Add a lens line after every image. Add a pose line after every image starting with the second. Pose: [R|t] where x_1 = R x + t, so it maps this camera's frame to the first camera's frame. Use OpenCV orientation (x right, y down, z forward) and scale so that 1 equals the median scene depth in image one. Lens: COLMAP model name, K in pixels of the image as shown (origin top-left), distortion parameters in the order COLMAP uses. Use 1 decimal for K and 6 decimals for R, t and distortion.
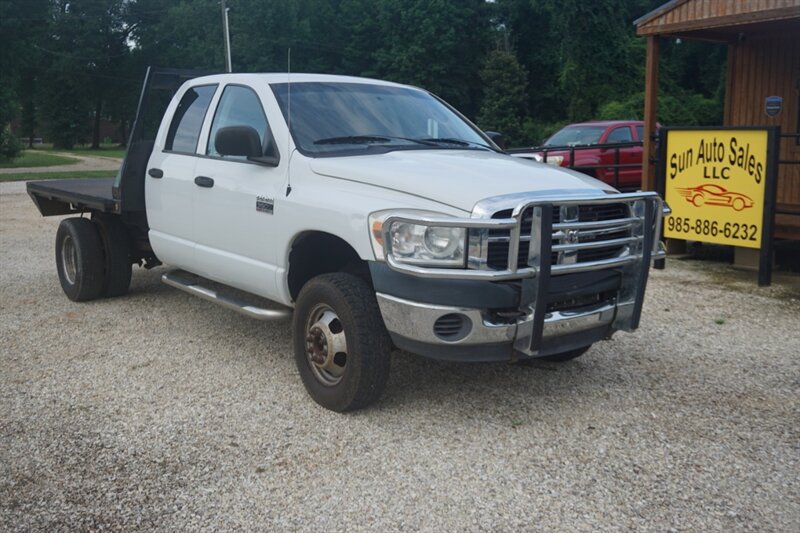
lens RADIAL K [[837.1, 0, 400.0], [0, 837.1, 266.5], [0, 0, 1]] dist [0.005789, -0.019240]
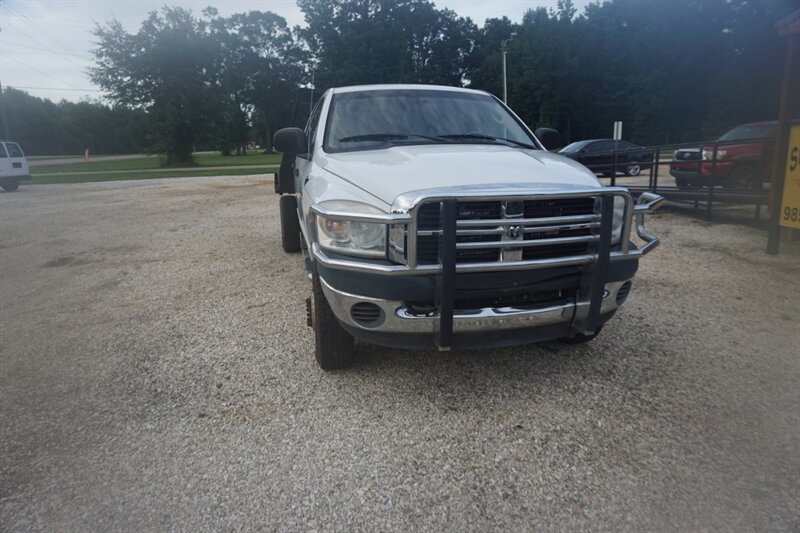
lens RADIAL K [[536.3, 0, 401.1], [0, 536.3, 265.1], [0, 0, 1]] dist [-0.048386, 0.036773]
pose [[0.906221, 0.075281, -0.416048, 0.181106], [-0.043503, 0.995401, 0.085353, -0.023580], [0.420560, -0.059249, 0.905328, 0.197871]]
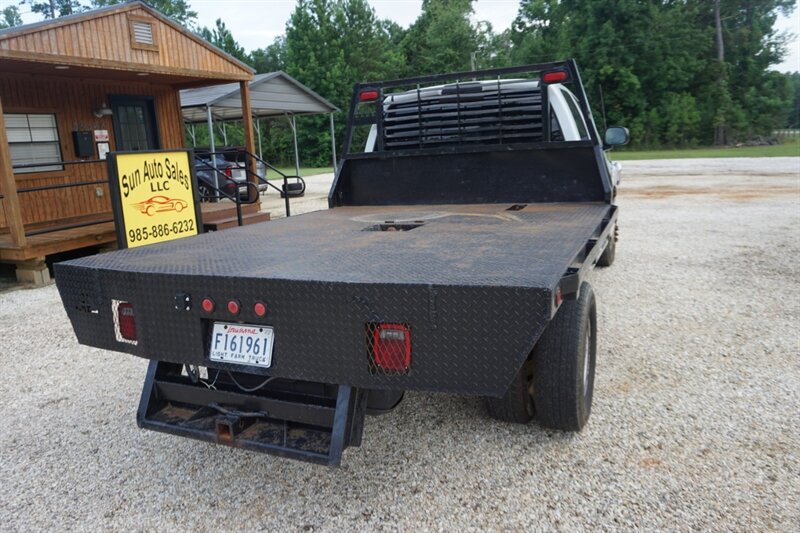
lens RADIAL K [[582.9, 0, 400.0], [0, 582.9, 266.5], [0, 0, 1]] dist [-0.047518, 0.033123]
pose [[-0.469272, -0.158327, 0.868744, -0.607831], [0.187669, 0.943440, 0.273314, -0.177322], [-0.862881, 0.291295, -0.413017, 1.137970]]
